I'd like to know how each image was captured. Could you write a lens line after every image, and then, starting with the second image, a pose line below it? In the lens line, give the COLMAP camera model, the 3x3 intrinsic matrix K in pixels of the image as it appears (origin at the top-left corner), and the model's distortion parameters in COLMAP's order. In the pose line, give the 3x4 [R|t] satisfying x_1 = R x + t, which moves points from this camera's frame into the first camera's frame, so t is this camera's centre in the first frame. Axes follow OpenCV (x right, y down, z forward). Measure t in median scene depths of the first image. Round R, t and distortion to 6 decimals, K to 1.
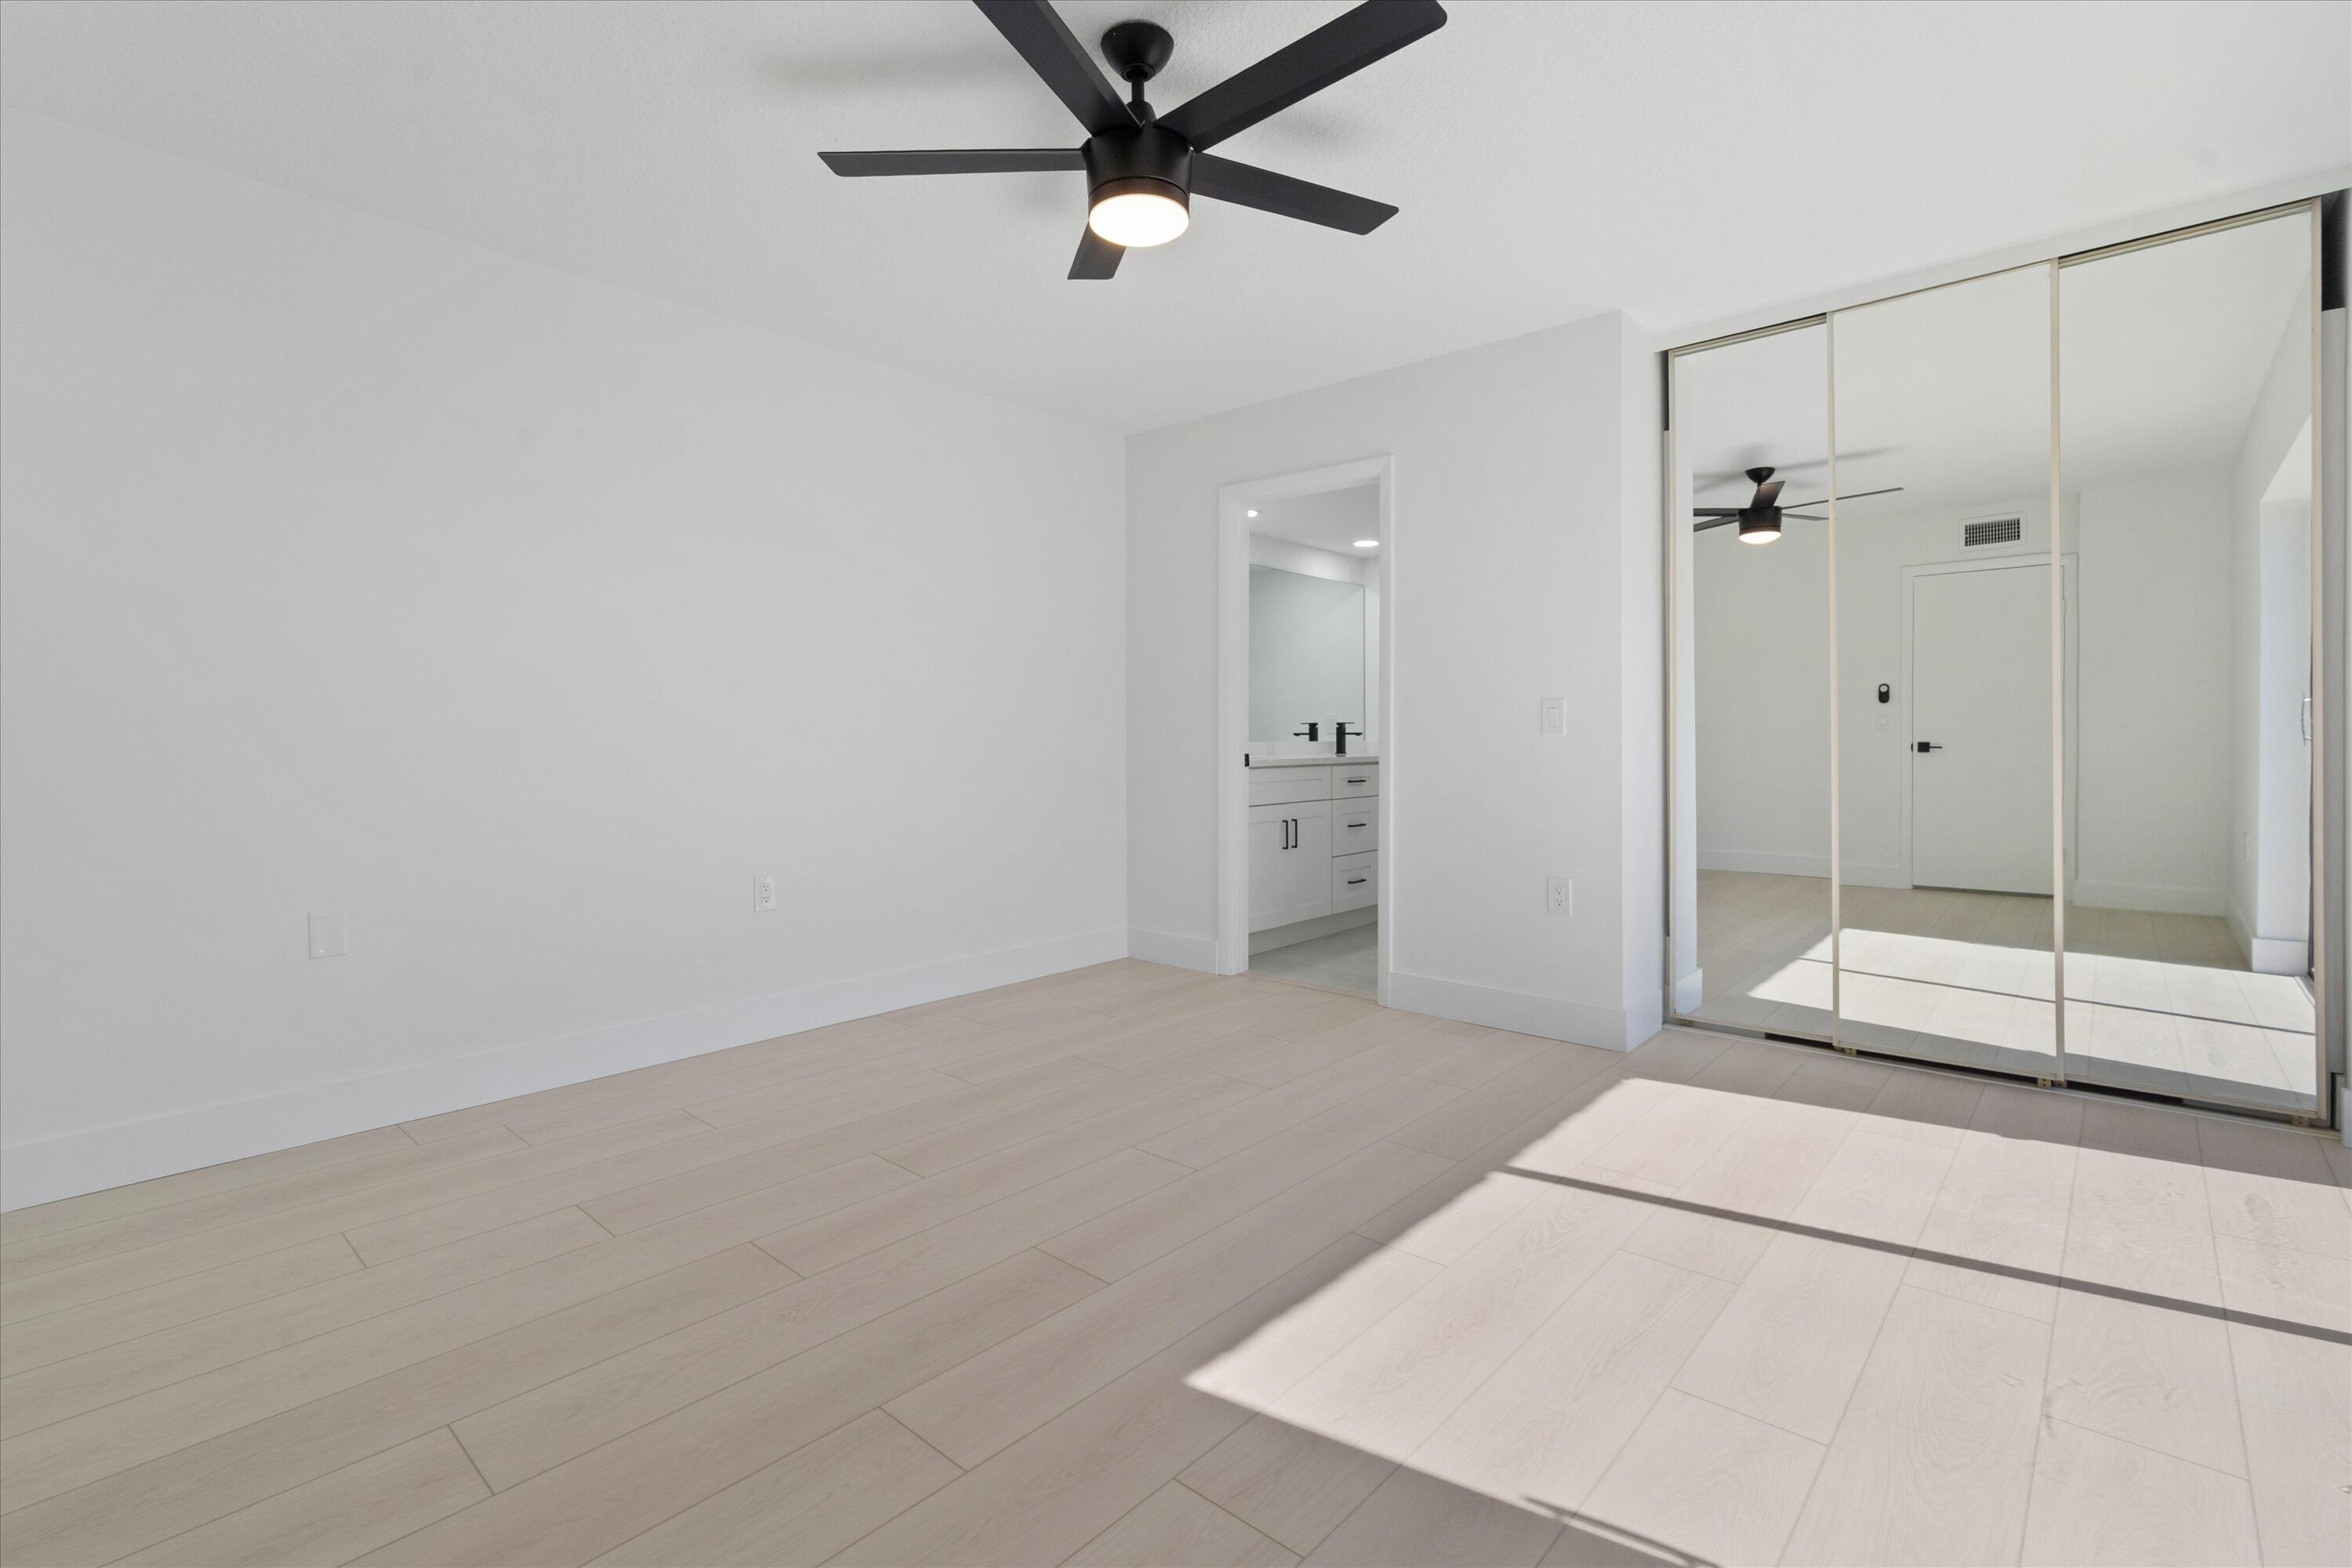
lens RADIAL K [[1052.4, 0, 1176.0], [0, 1052.4, 784.0], [0, 0, 1]] dist [-0.000362, 0.000086]
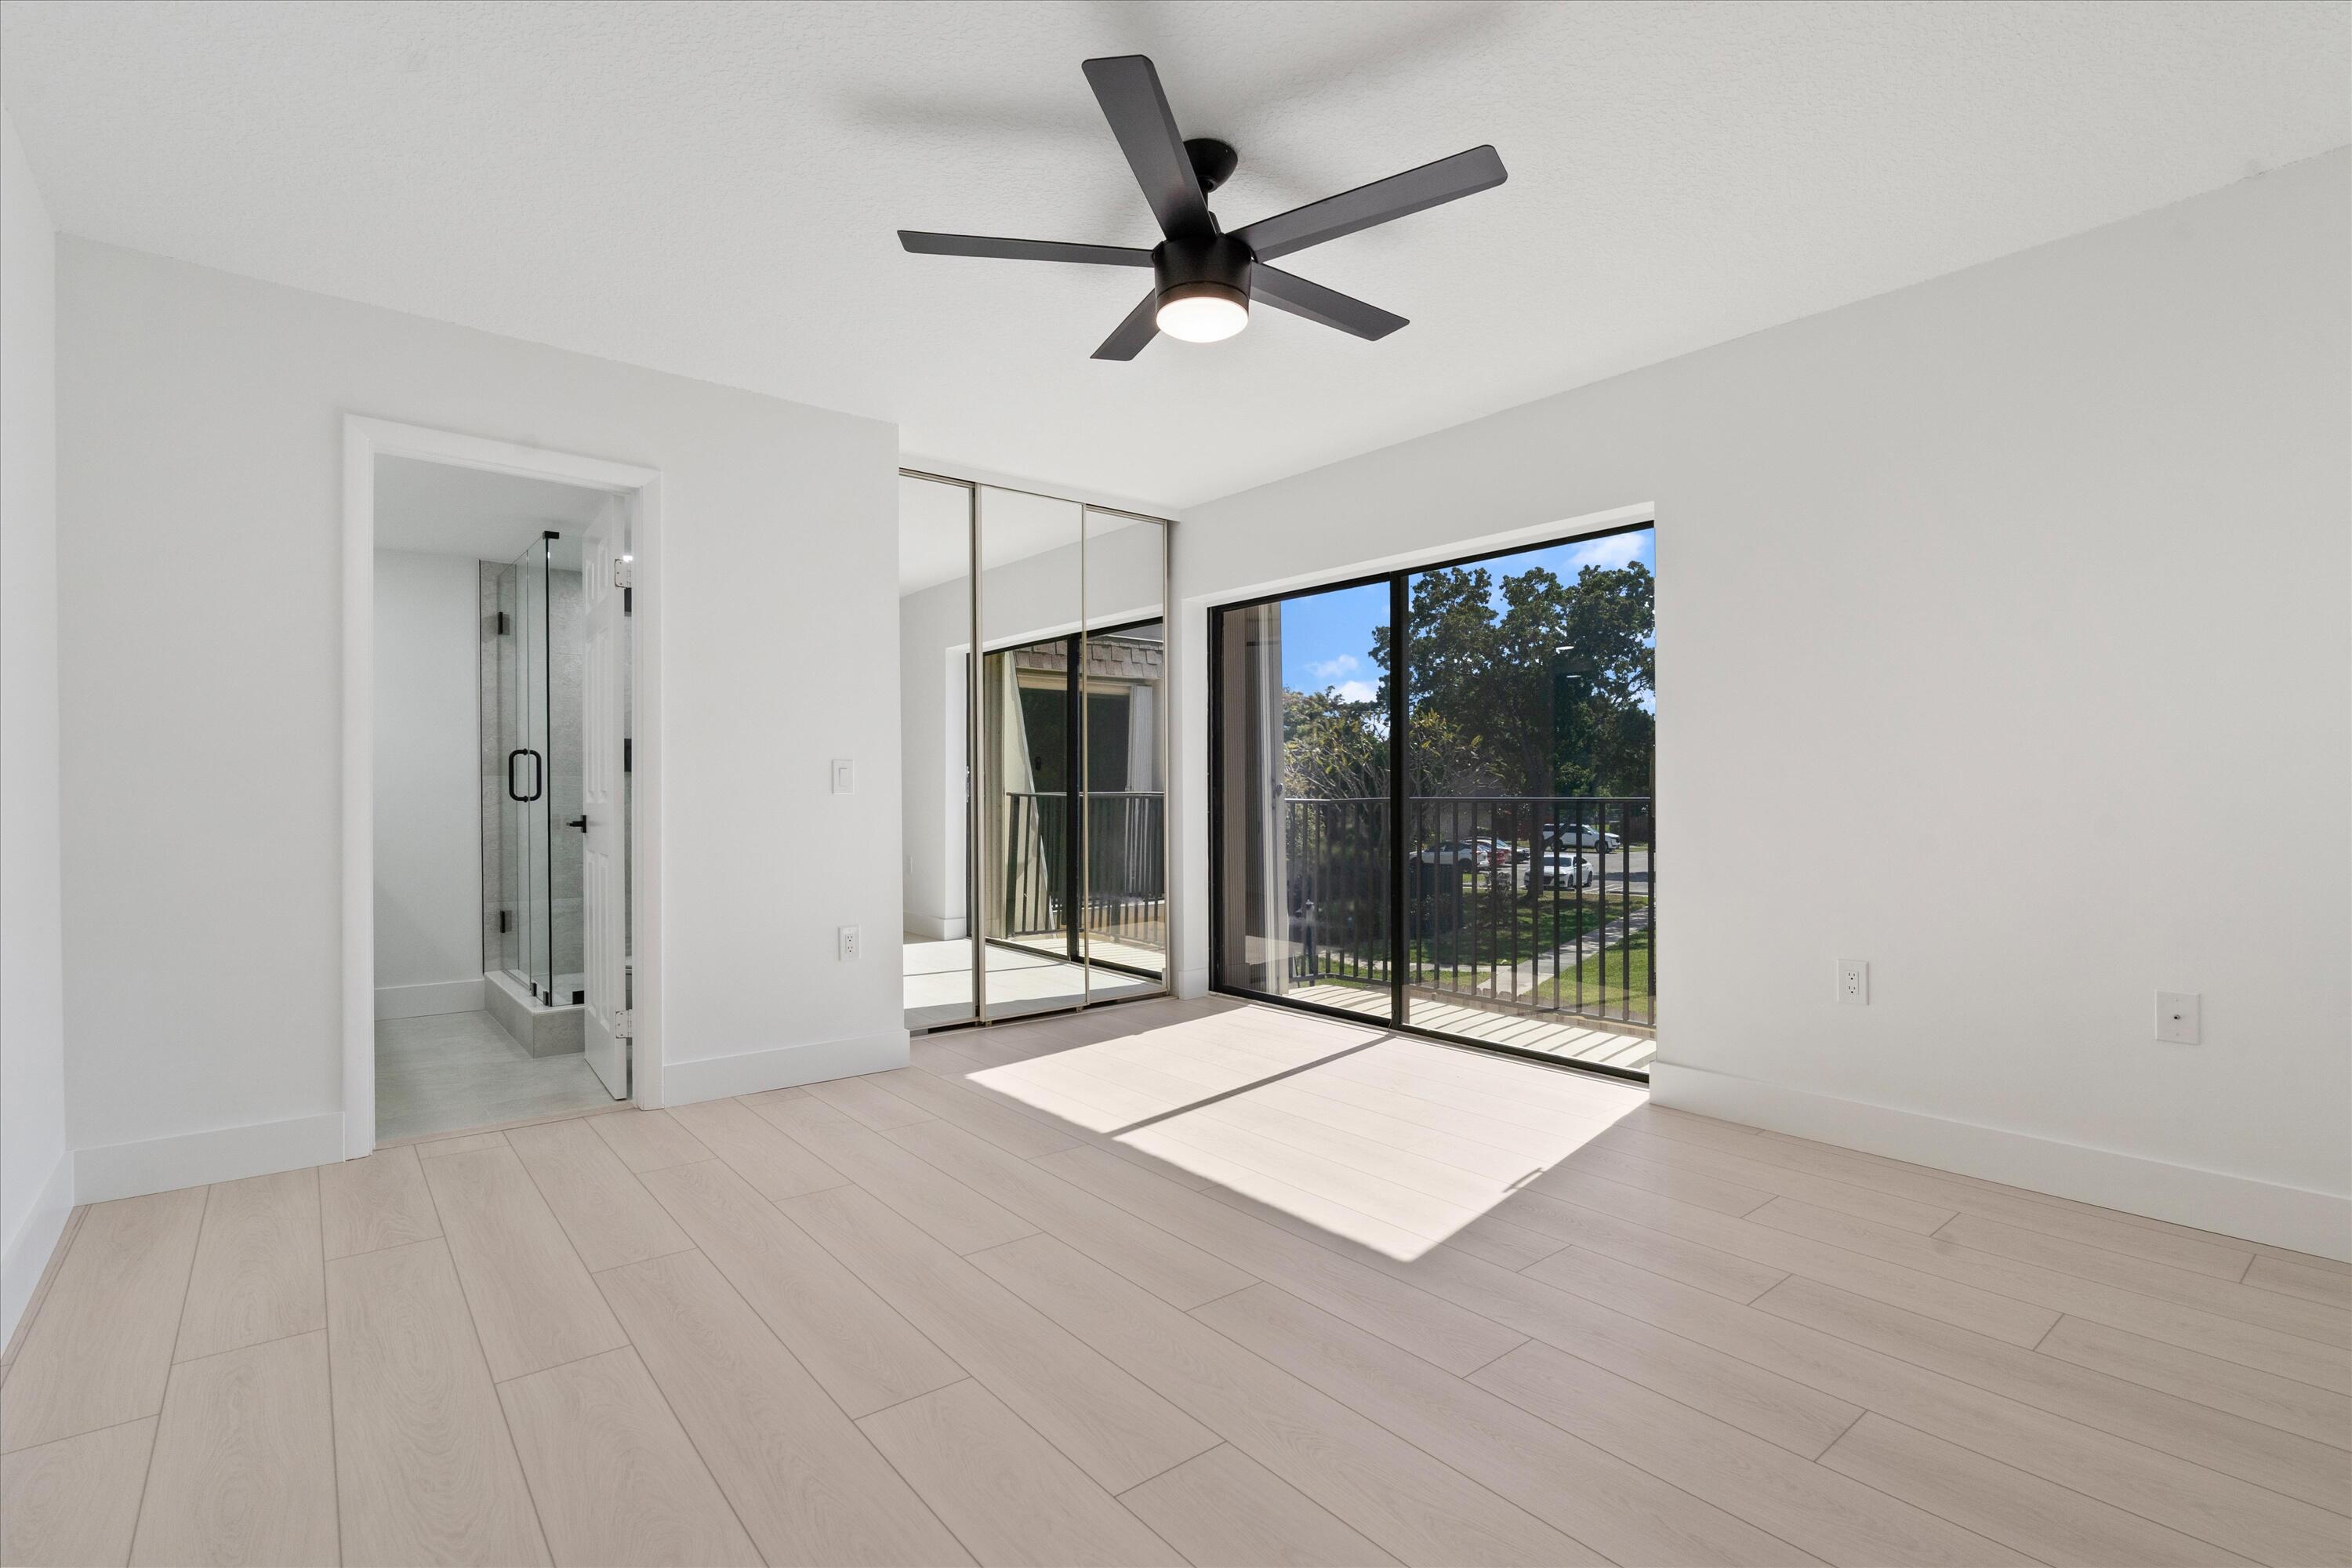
lens RADIAL K [[1095.9, 0, 1176.0], [0, 1095.9, 784.0], [0, 0, 1]] dist [-0.001216, -0.000067]
pose [[0.160163, 0.010110, 0.987039, -0.784112], [0.043607, 0.998899, -0.017308, -0.021377], [-0.986127, 0.045813, 0.159546, 0.564164]]
